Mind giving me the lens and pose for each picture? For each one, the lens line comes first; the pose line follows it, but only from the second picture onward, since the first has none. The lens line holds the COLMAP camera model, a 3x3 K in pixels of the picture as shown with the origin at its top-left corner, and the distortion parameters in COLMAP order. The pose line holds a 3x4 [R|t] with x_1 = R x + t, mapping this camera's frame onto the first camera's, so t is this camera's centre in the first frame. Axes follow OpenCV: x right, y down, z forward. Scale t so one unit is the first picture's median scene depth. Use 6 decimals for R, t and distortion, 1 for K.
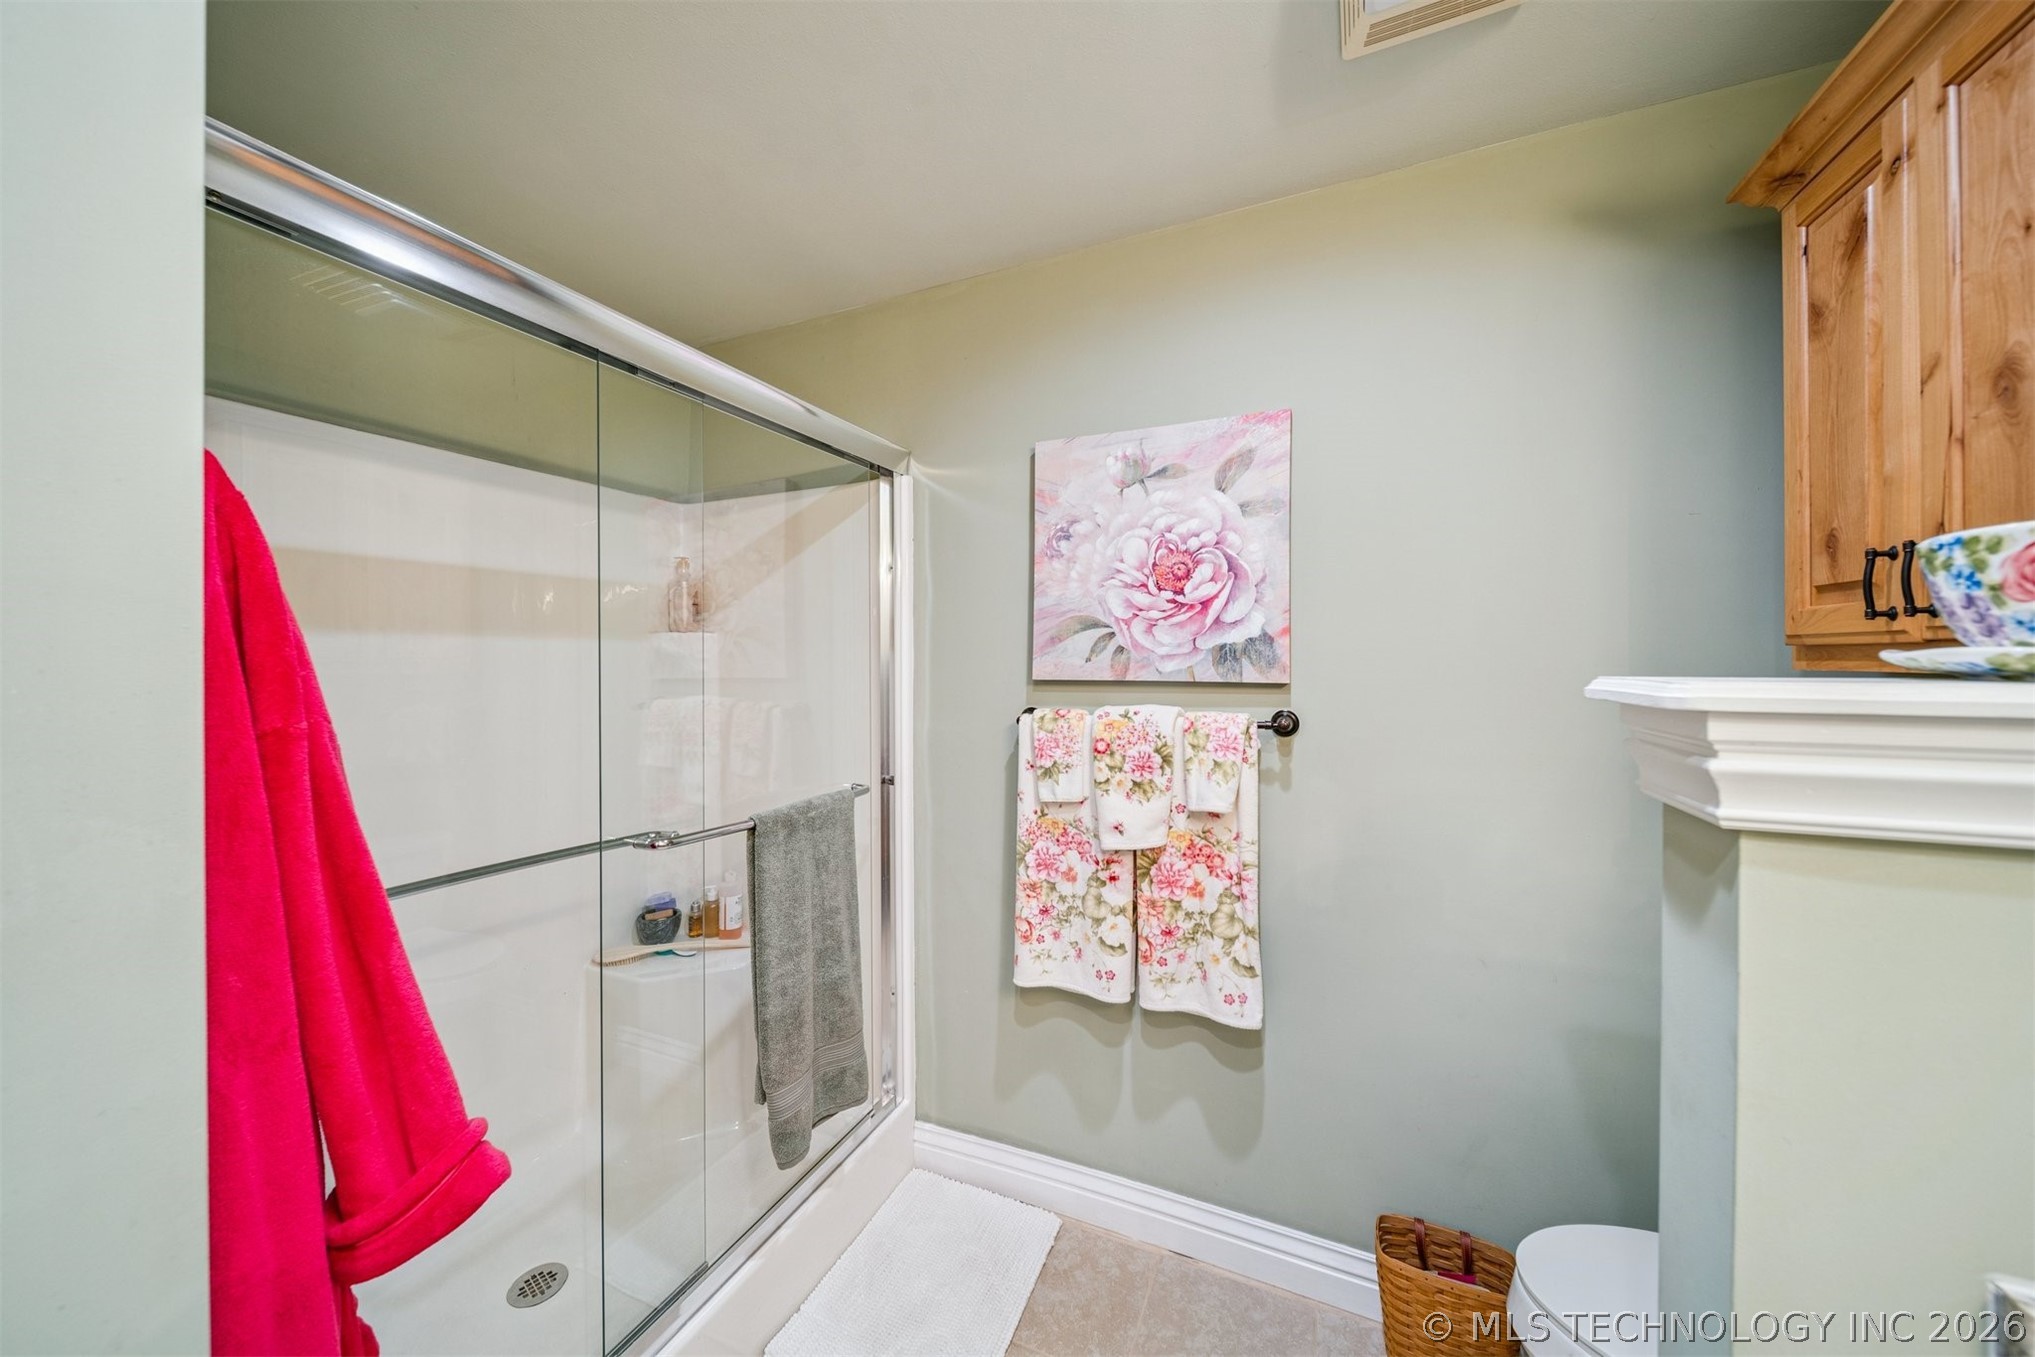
lens RADIAL K [[713.2, 0, 1002.8], [0, 713.2, 661.1], [0, 0, 1]] dist [-0.000619, 0.000025]
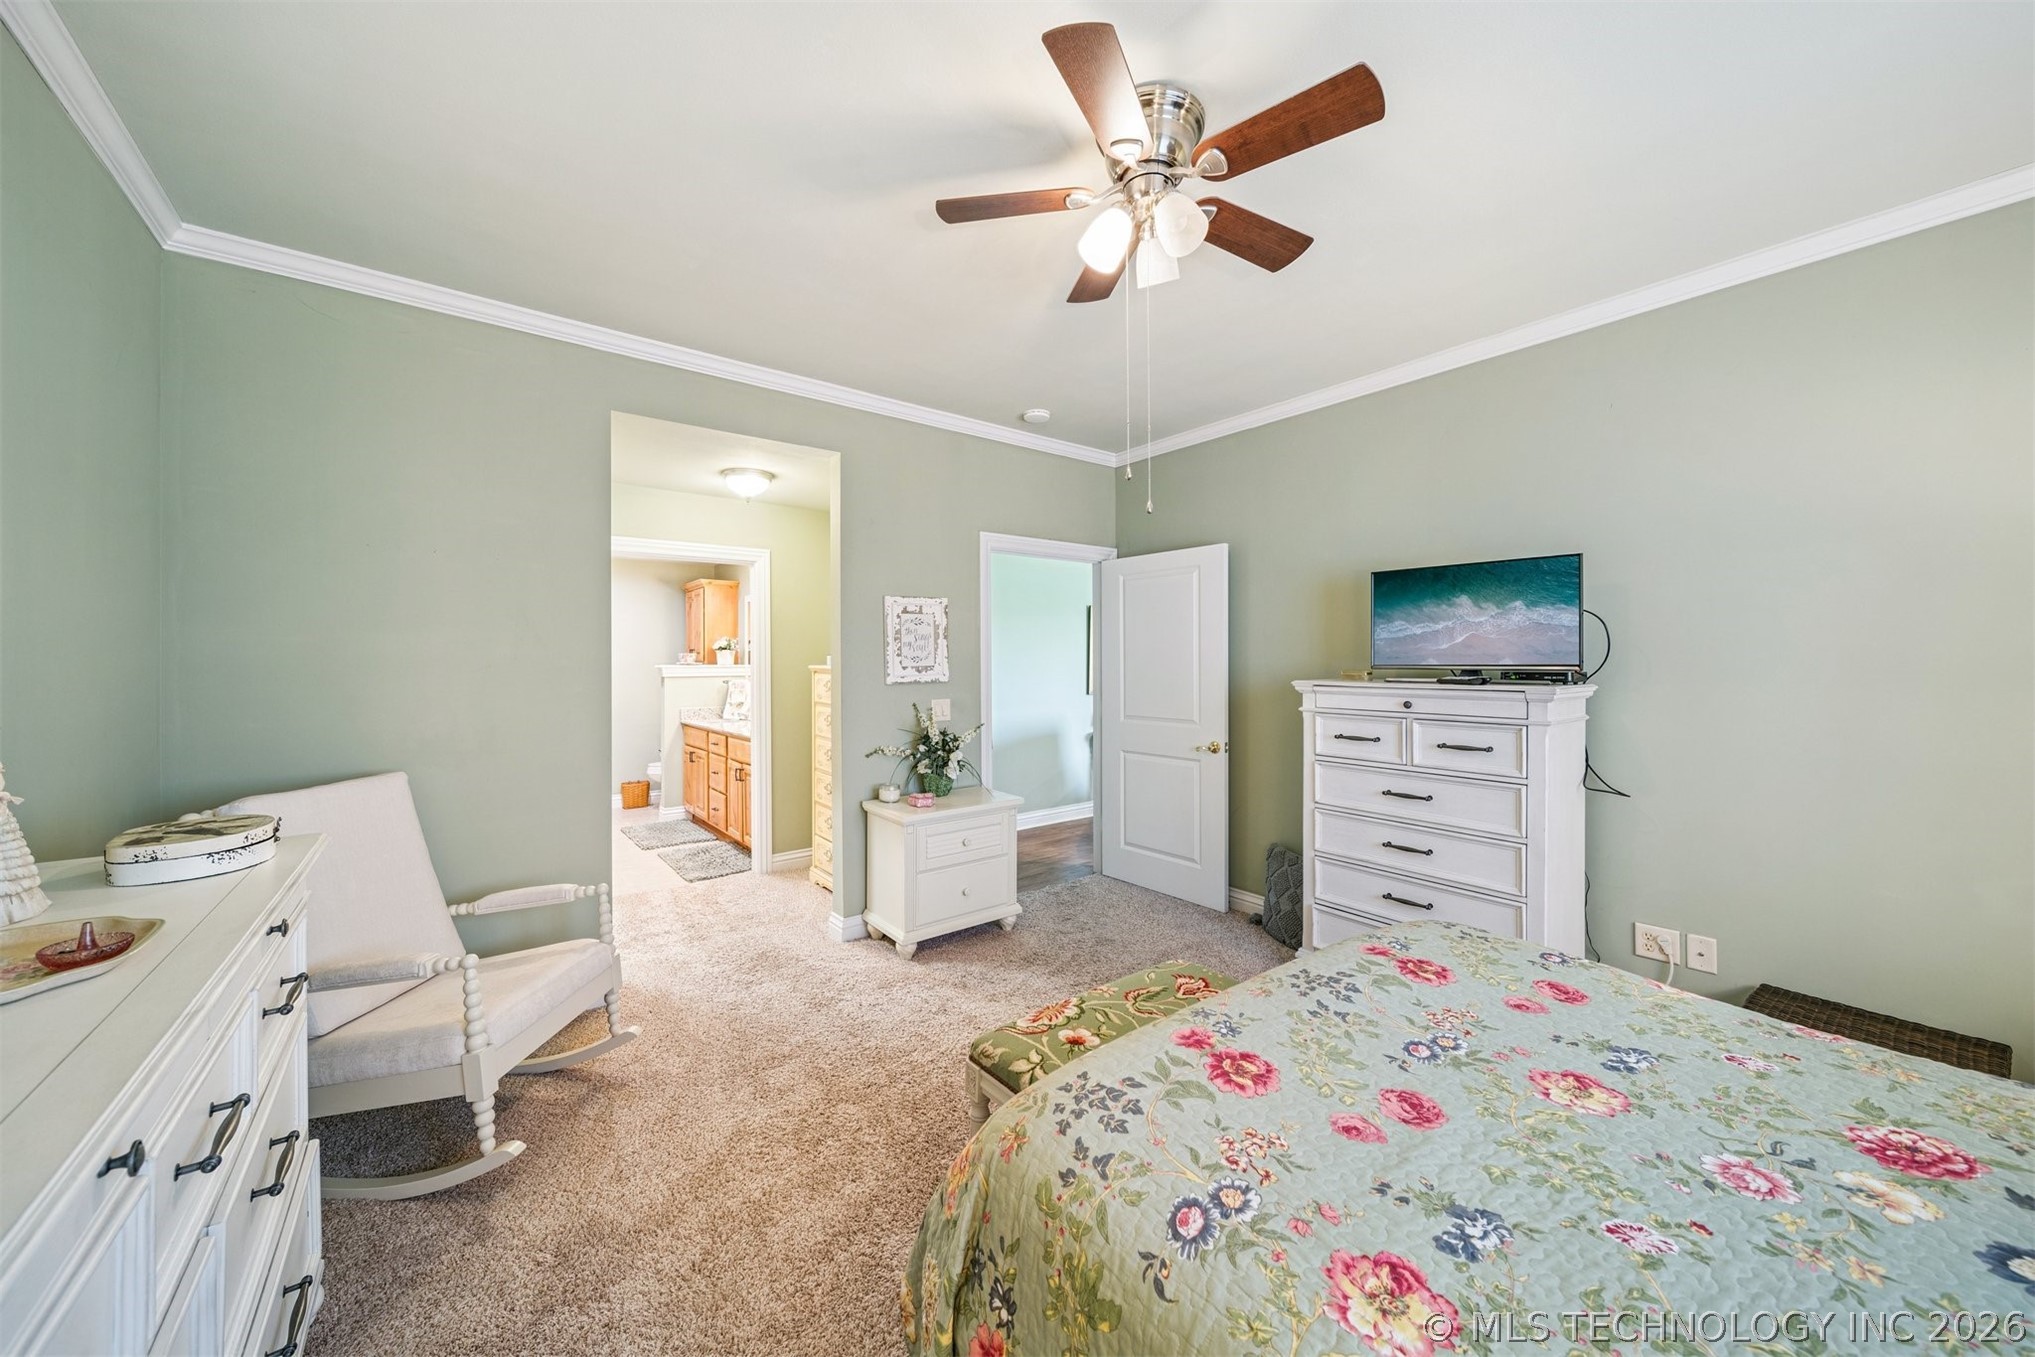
lens RADIAL K [[713.2, 0, 1013.3], [0, 713.2, 664.3], [0, 0, 1]] dist [-0.000619, 0.000025]
pose [[0.459060, 0.000463, 0.888405, -2.236690], [0.006522, 0.999971, -0.003892, 0.031218], [-0.888381, 0.007580, 0.459044, -3.131106]]
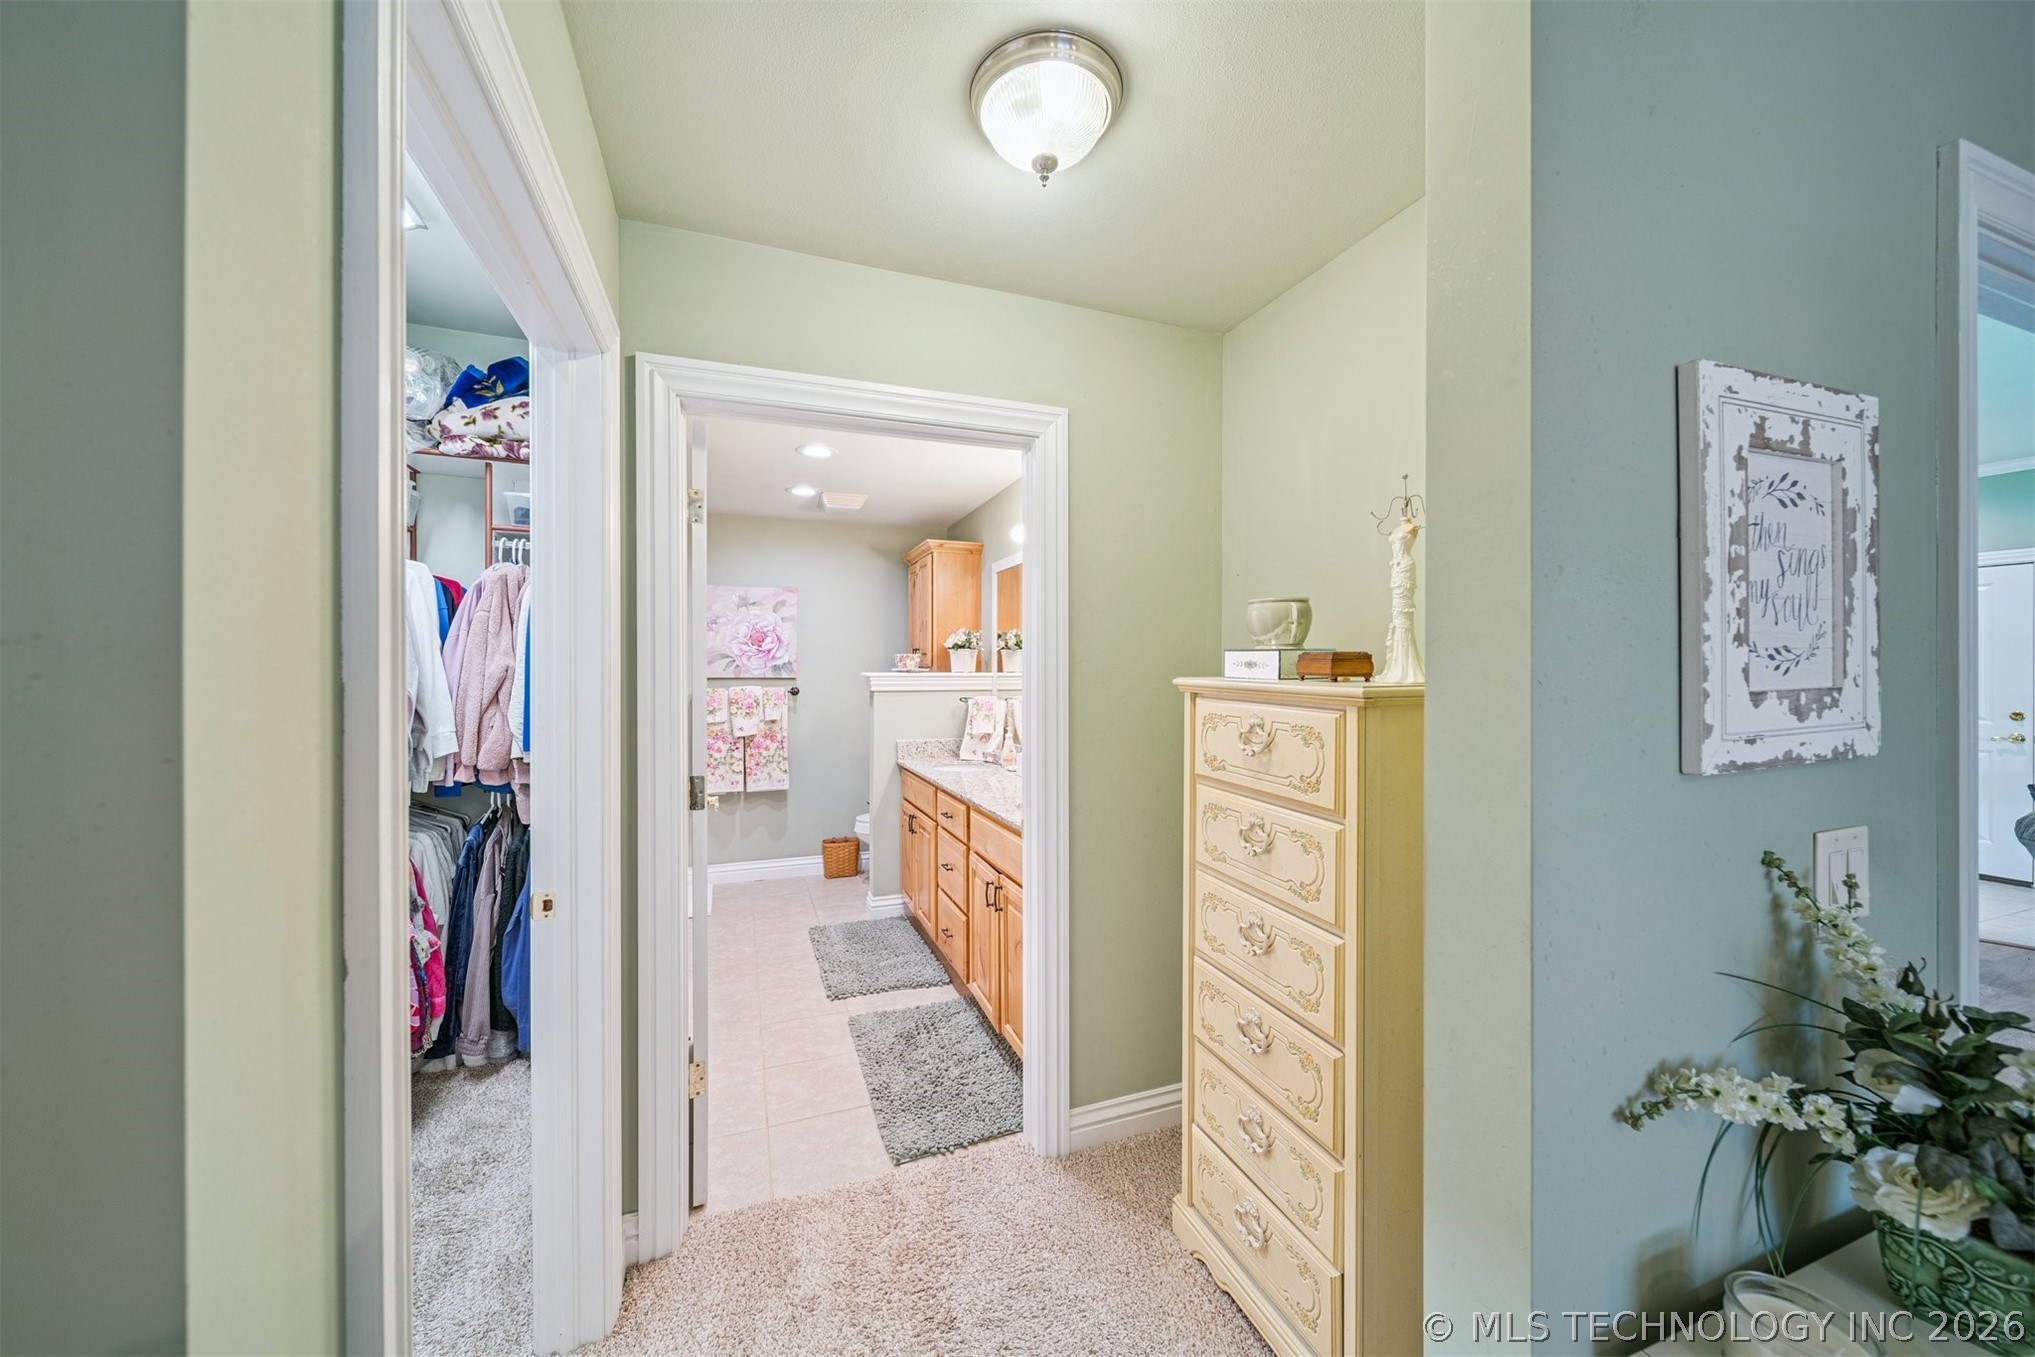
lens RADIAL K [[713.2, 0, 1012.6], [0, 713.2, 669.6], [0, 0, 1]] dist [-0.000619, 0.000025]
pose [[0.702022, 0.005786, 0.712132, -1.082683], [-0.000957, 0.999974, -0.007180, 0.016251], [-0.712155, 0.004359, 0.702009, -1.737570]]
